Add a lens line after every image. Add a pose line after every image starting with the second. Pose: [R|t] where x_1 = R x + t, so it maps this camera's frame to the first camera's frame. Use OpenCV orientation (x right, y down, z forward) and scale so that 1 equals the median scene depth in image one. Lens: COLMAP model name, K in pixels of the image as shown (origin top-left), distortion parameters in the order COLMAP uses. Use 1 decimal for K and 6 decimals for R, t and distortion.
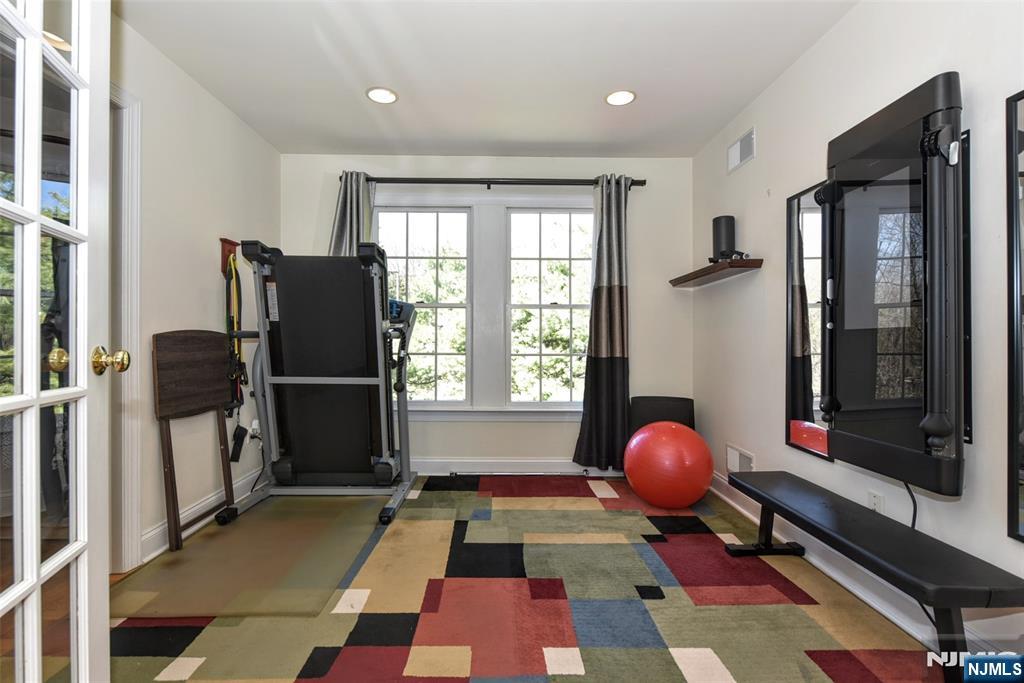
lens RADIAL K [[566.5, 0, 512.0], [0, 566.5, 341.5], [0, 0, 1]] dist [-0.001771, -0.001352]
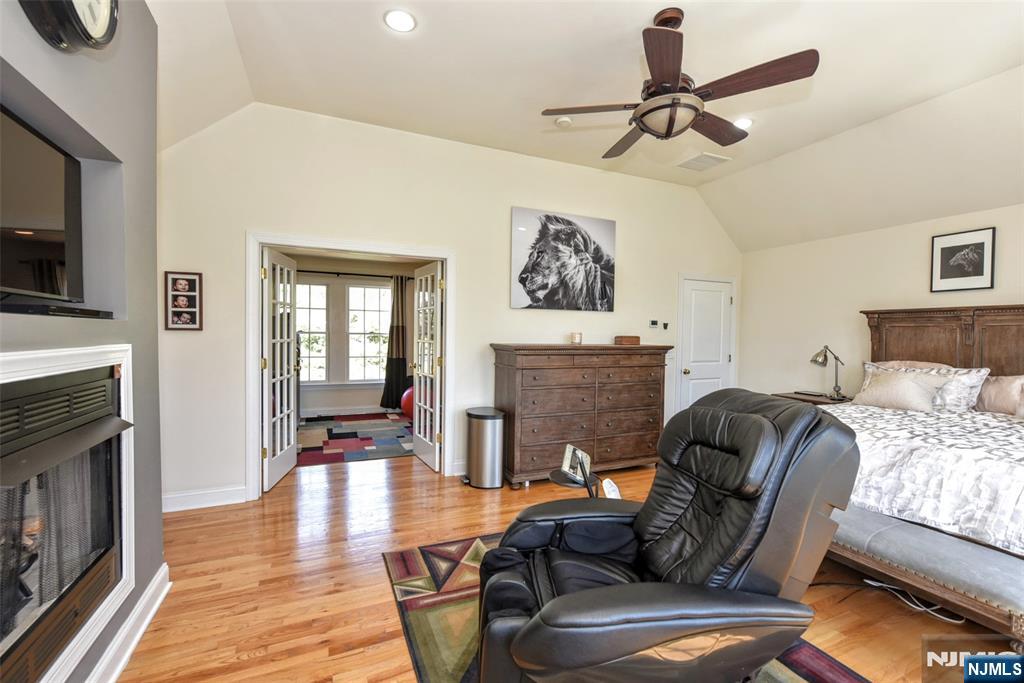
lens RADIAL K [[439.6, 0, 512.0], [0, 439.6, 341.5], [0, 0, 1]] dist [-0.000133, -0.000271]
pose [[0.931824, 0.001629, 0.362907, -0.031706], [-0.007267, 0.999873, 0.014172, -0.062887], [-0.362838, -0.015843, 0.931718, -0.741201]]
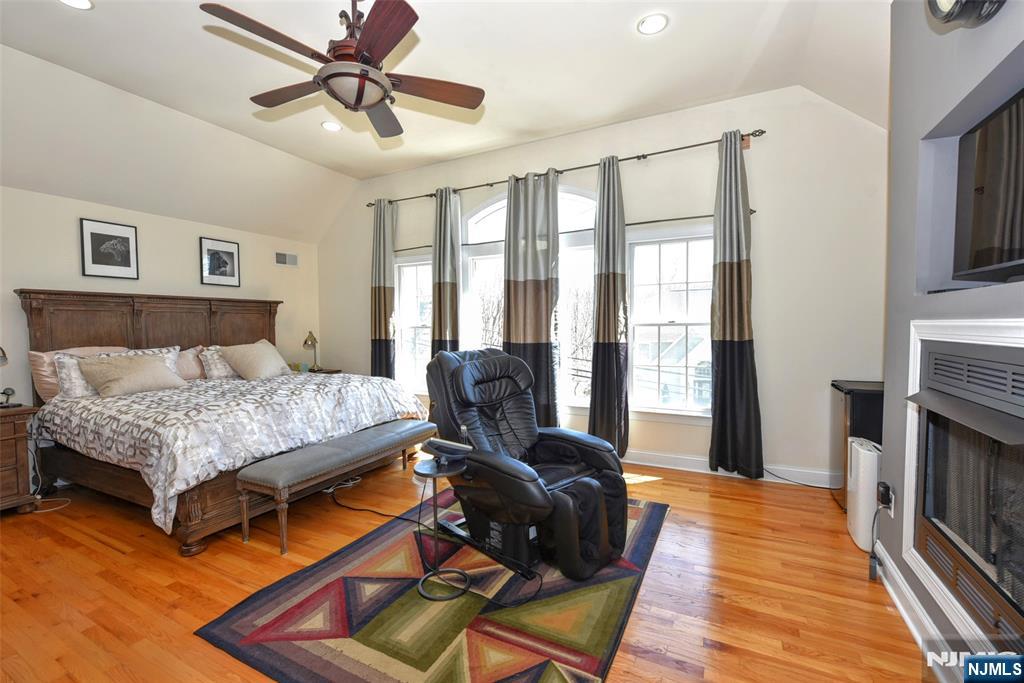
lens RADIAL K [[439.6, 0, 512.0], [0, 439.6, 341.5], [0, 0, 1]] dist [-0.000133, -0.000271]
pose [[-0.860377, -0.012164, 0.509513, -0.240699], [0.013789, 0.998794, 0.047129, -0.036648], [-0.509472, 0.047574, -0.859171, 2.393083]]
